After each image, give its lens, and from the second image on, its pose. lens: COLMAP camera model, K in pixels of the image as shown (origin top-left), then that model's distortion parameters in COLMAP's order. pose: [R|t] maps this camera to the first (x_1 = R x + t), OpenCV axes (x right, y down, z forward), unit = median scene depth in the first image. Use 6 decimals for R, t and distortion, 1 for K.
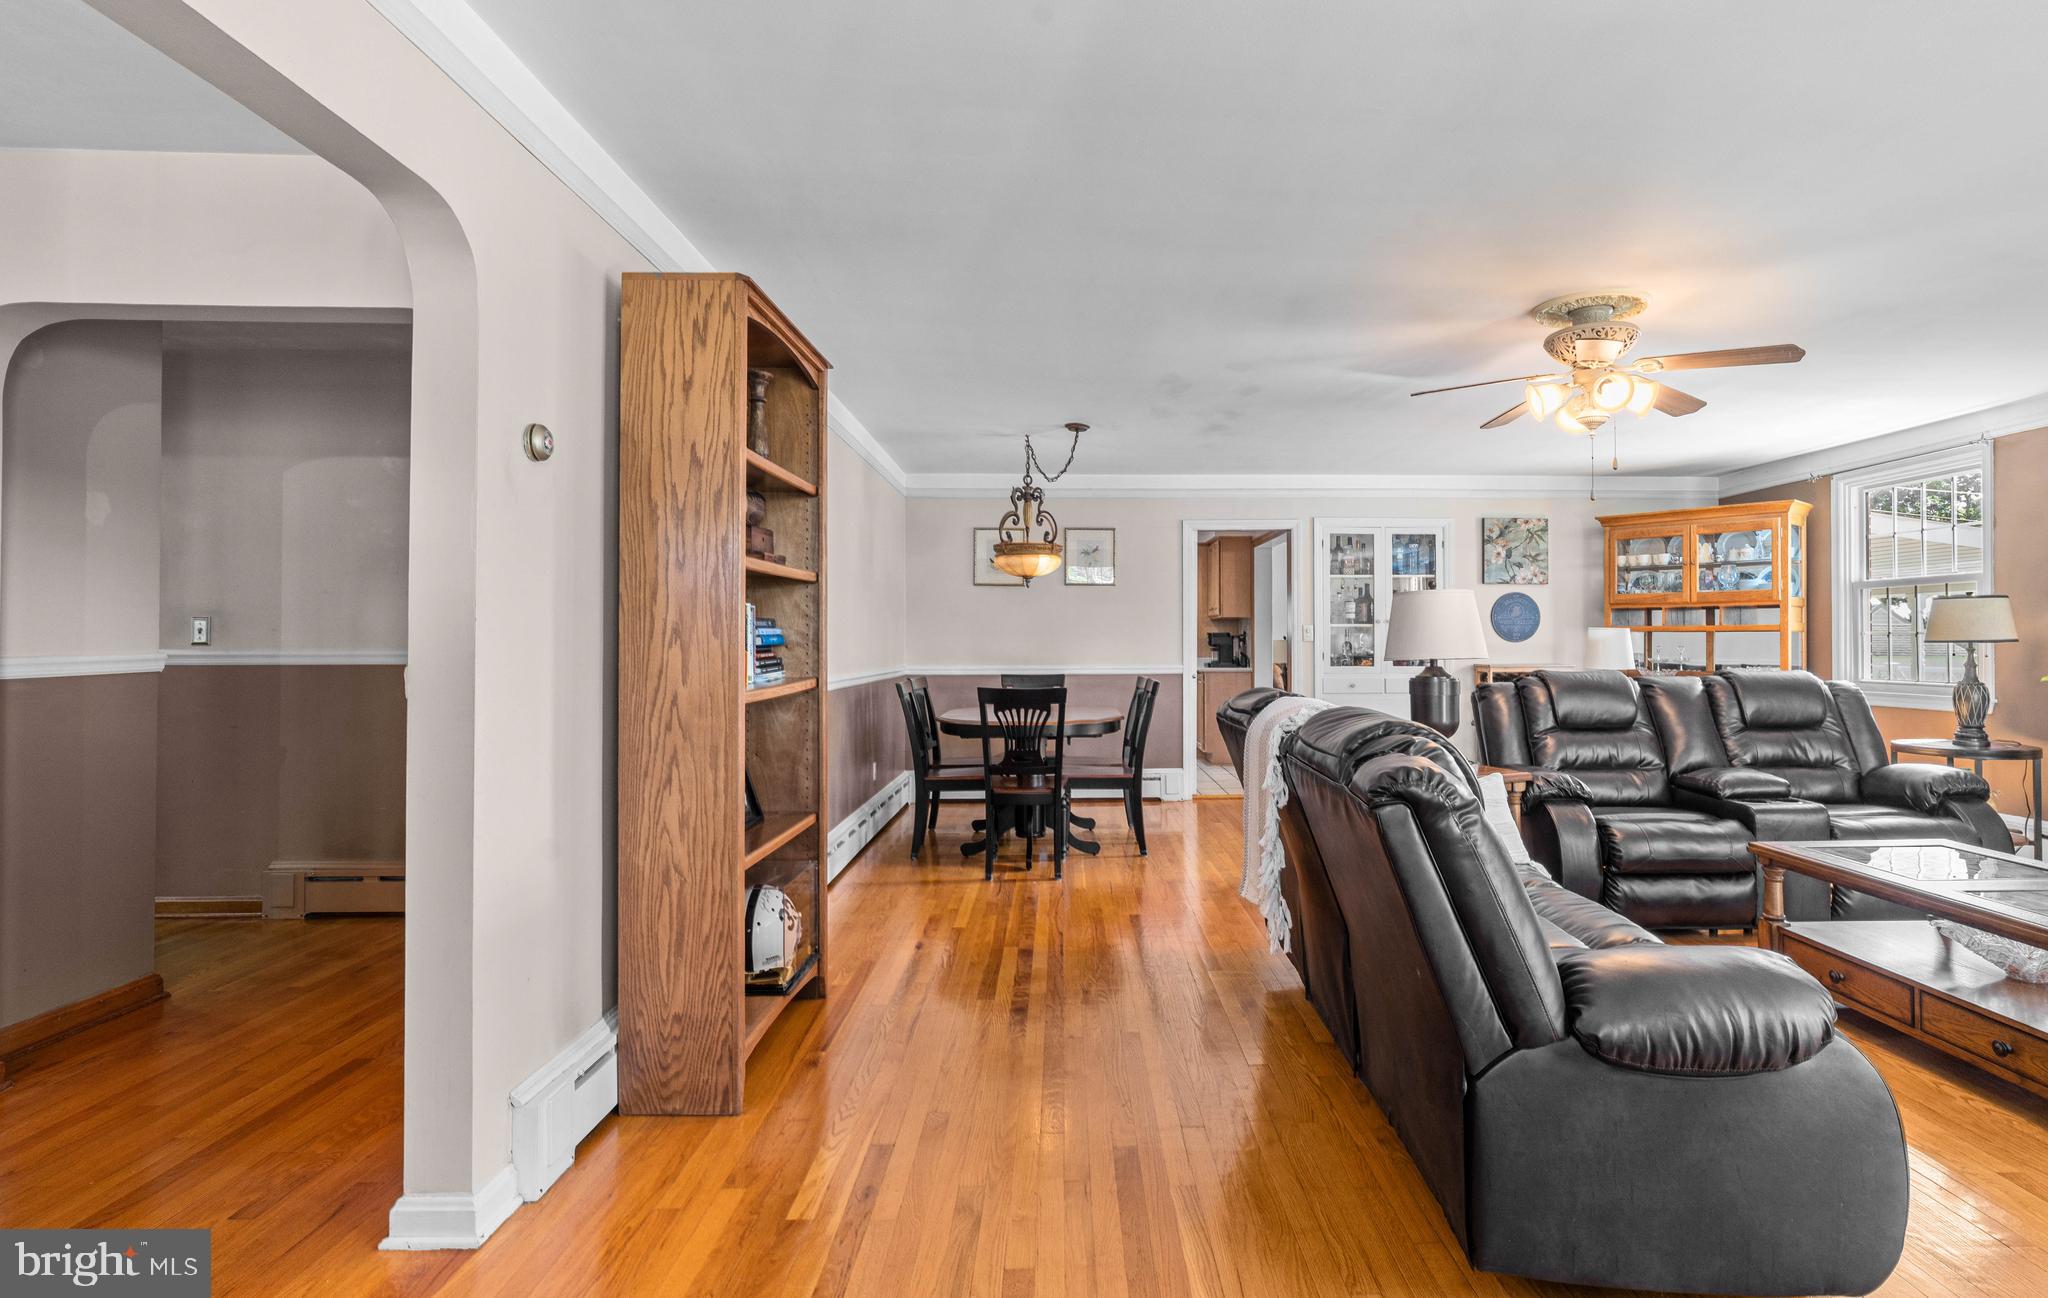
lens RADIAL K [[1040.6, 0, 1144.6], [0, 1040.6, 622.9], [0, 0, 1]] dist [-0.001206, 0.007546]
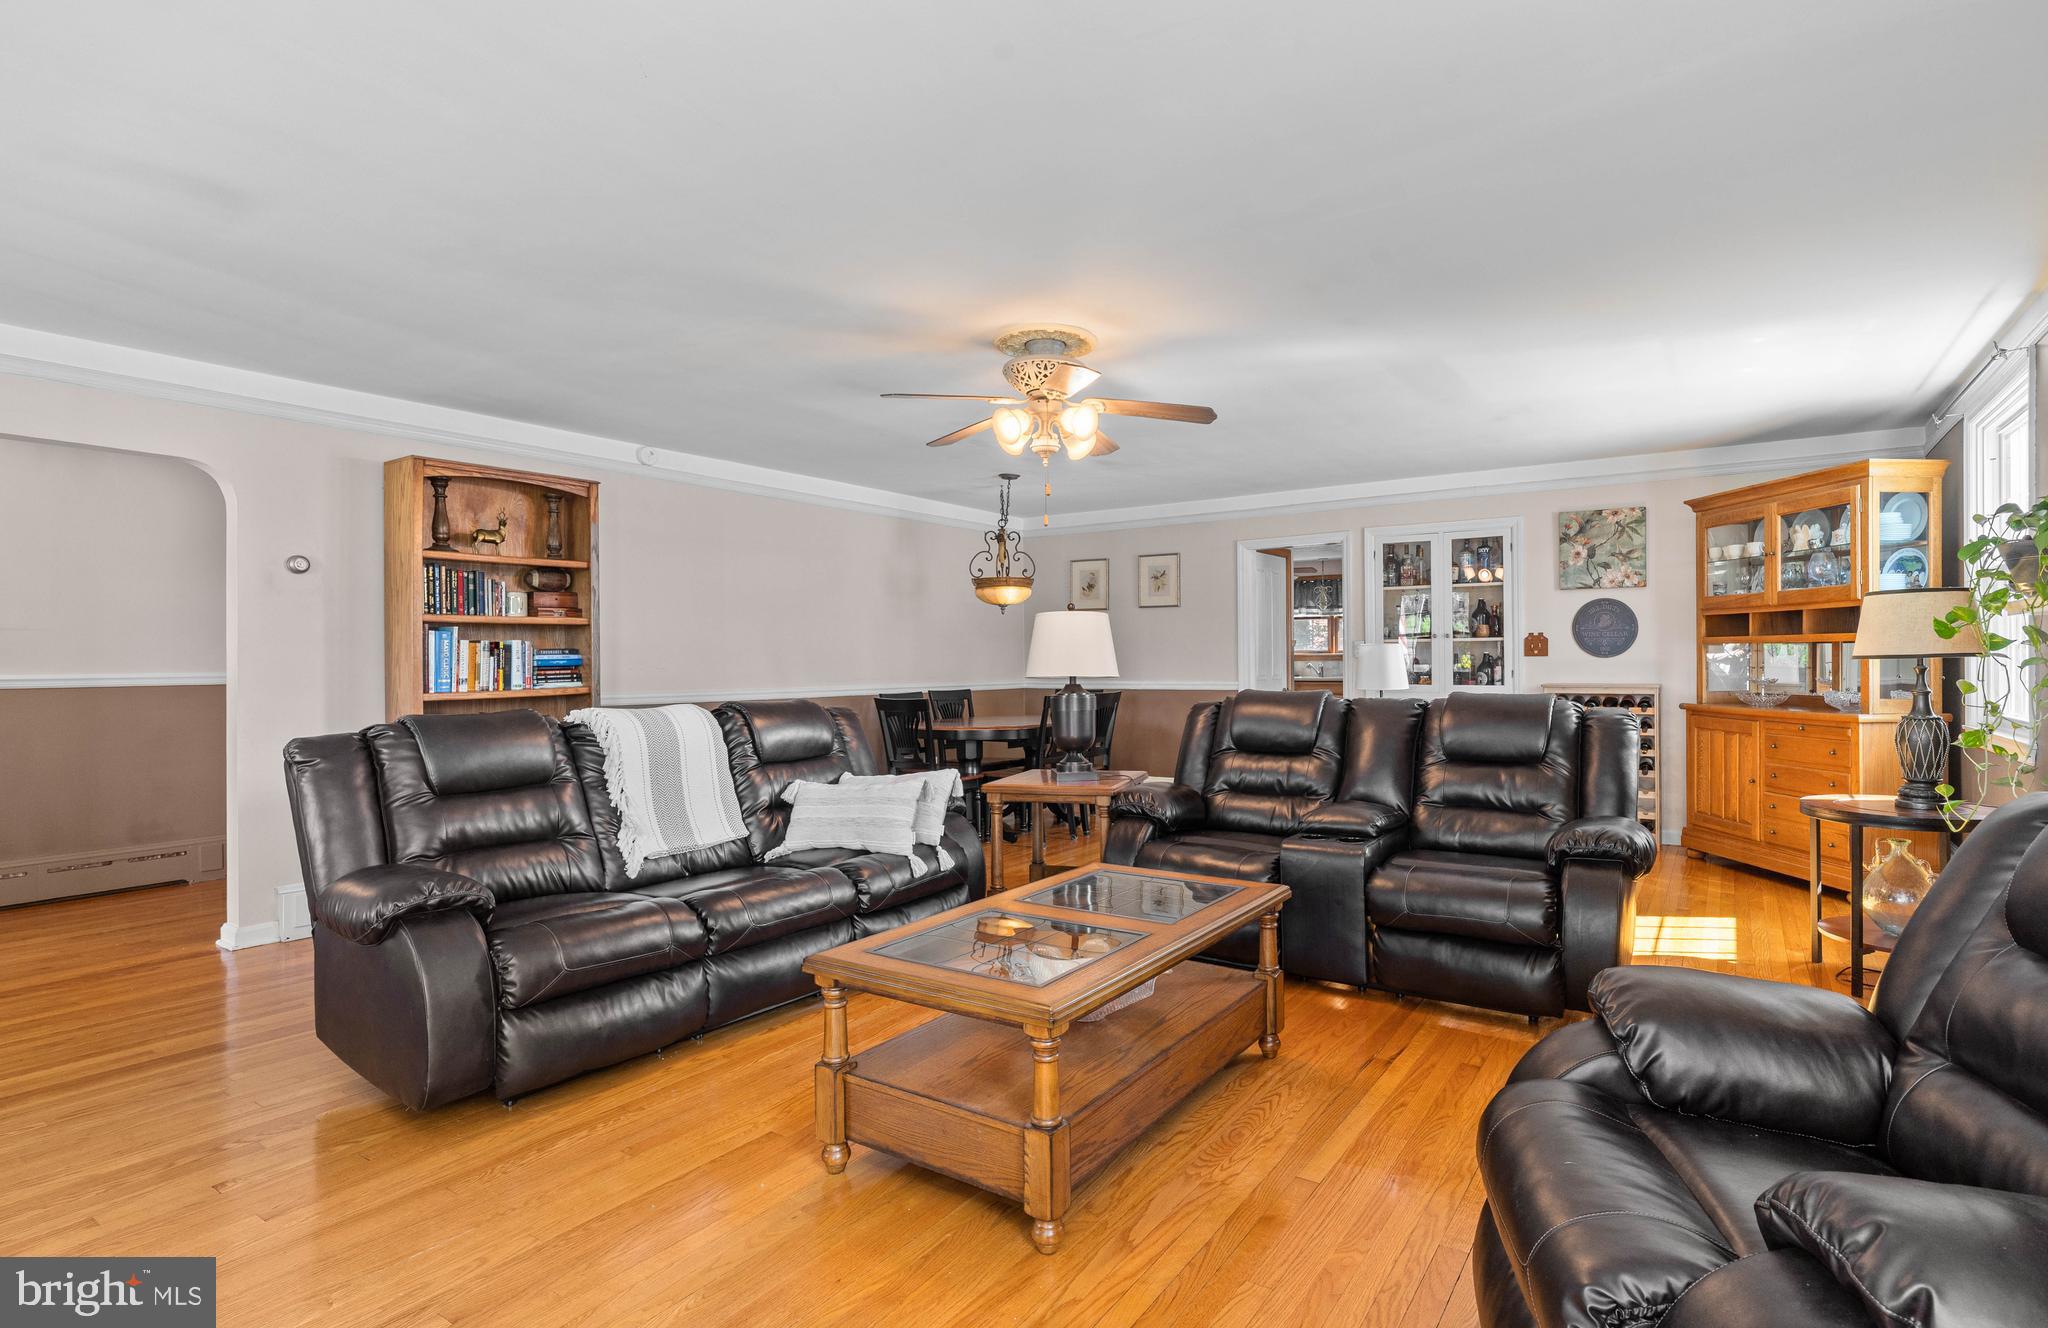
lens RADIAL K [[1025.5, 0, 1103.4], [0, 1025.5, 661.1], [0, 0, 1]] dist [-0.004519, -0.000557]
pose [[0.805664, -0.002427, -0.592368, 0.825008], [0.015983, 0.999717, 0.017642, 0.000275], [0.592157, -0.023681, 0.805475, 0.153338]]
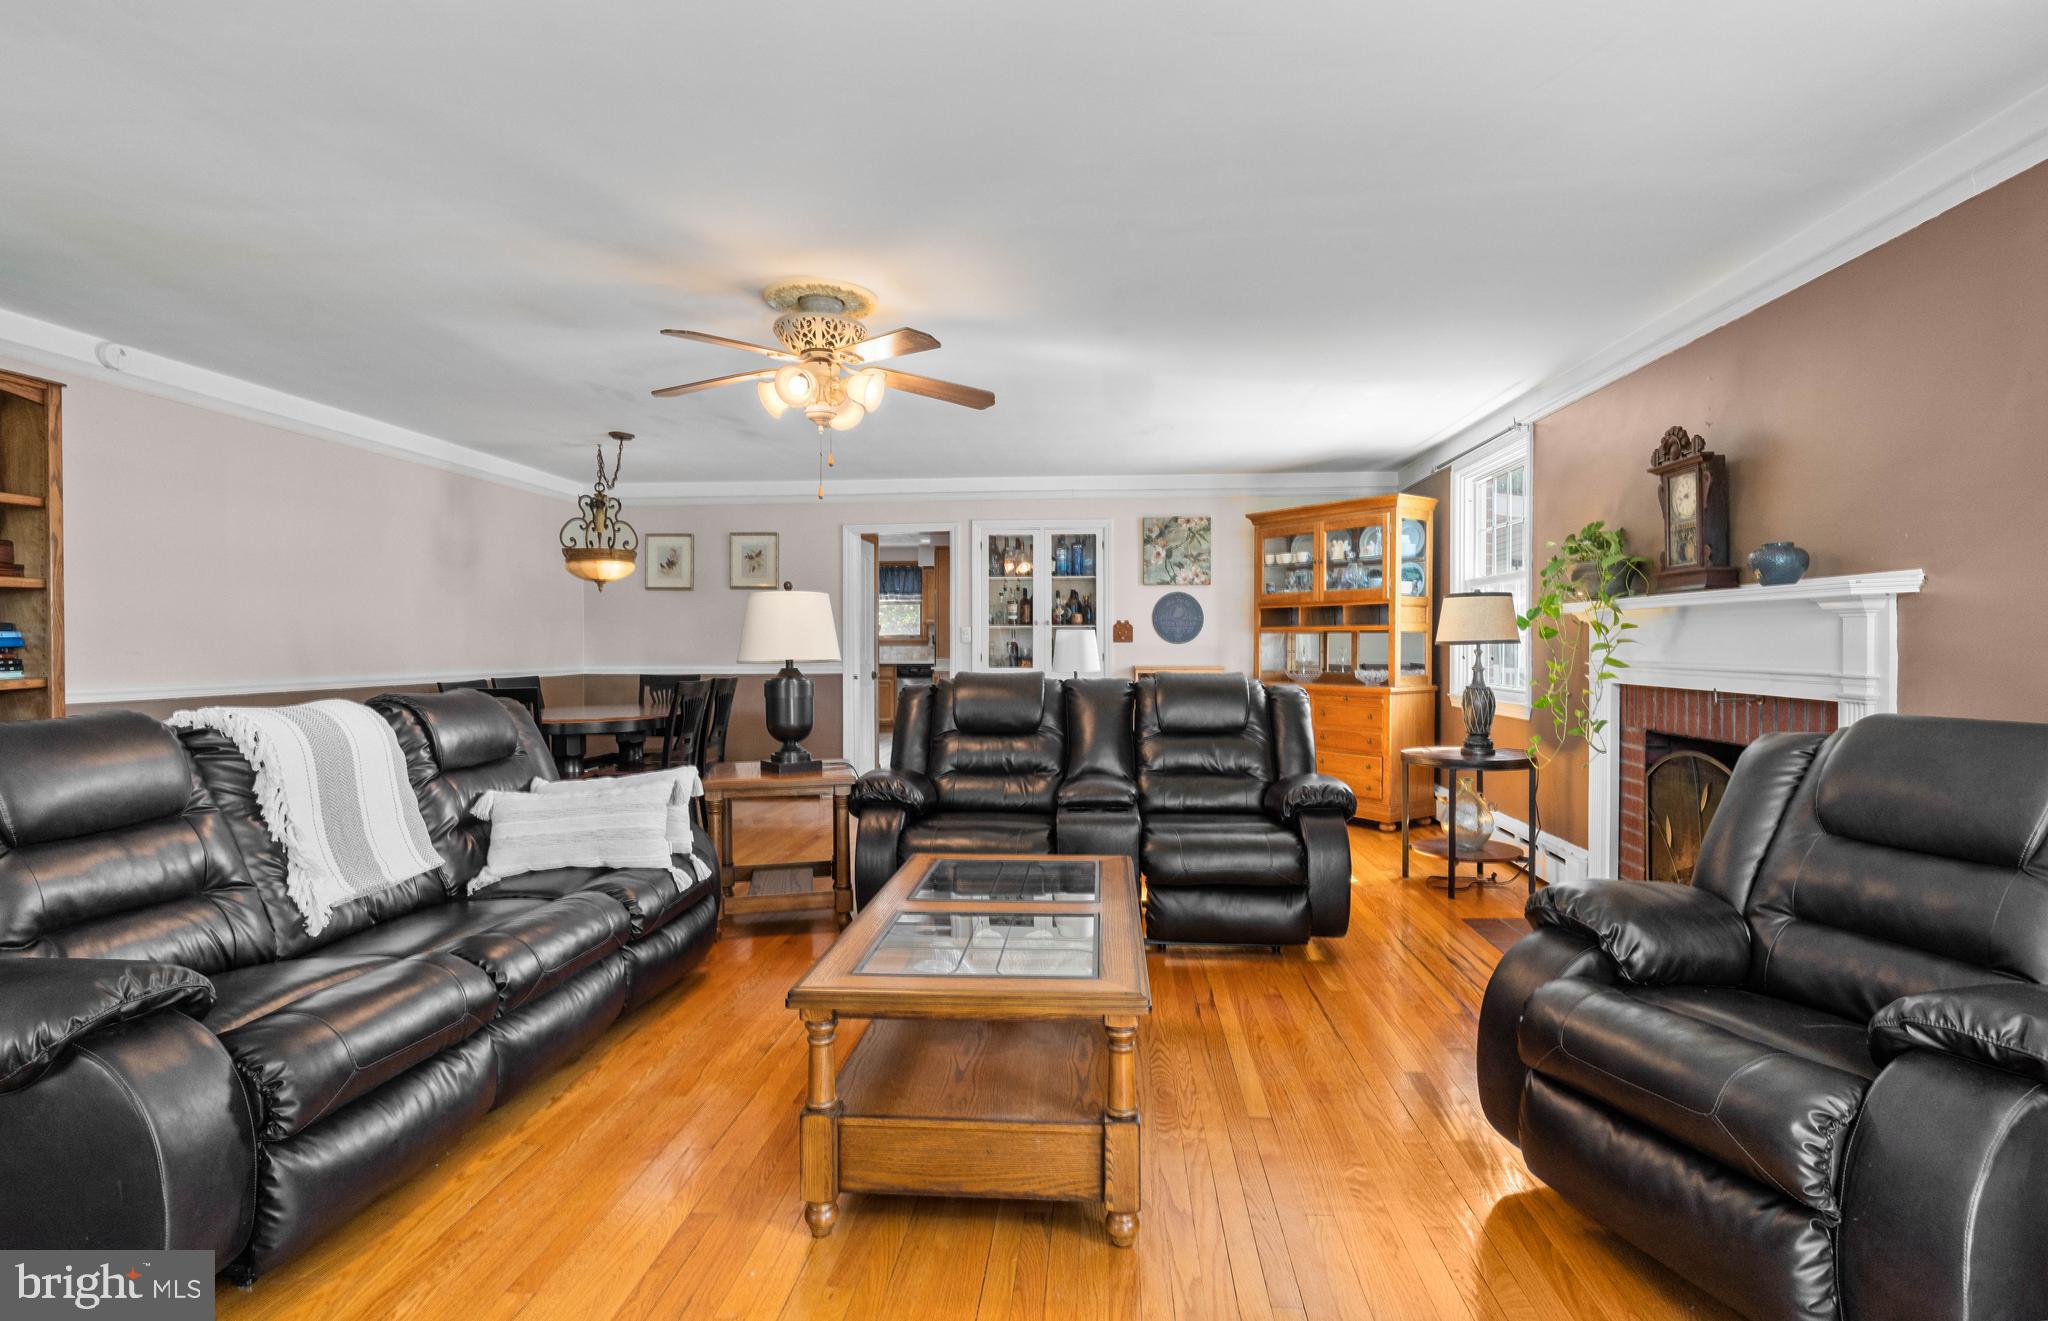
lens RADIAL K [[995.4, 0, 1066.7], [0, 995.4, 648.4], [0, 0, 1]] dist [-0.003366, 0.000238]
pose [[0.992072, 0.000437, -0.125668, 0.587666], [0.002599, 0.999709, 0.023988, 0.000409], [0.125641, -0.024124, 0.991782, 0.080265]]
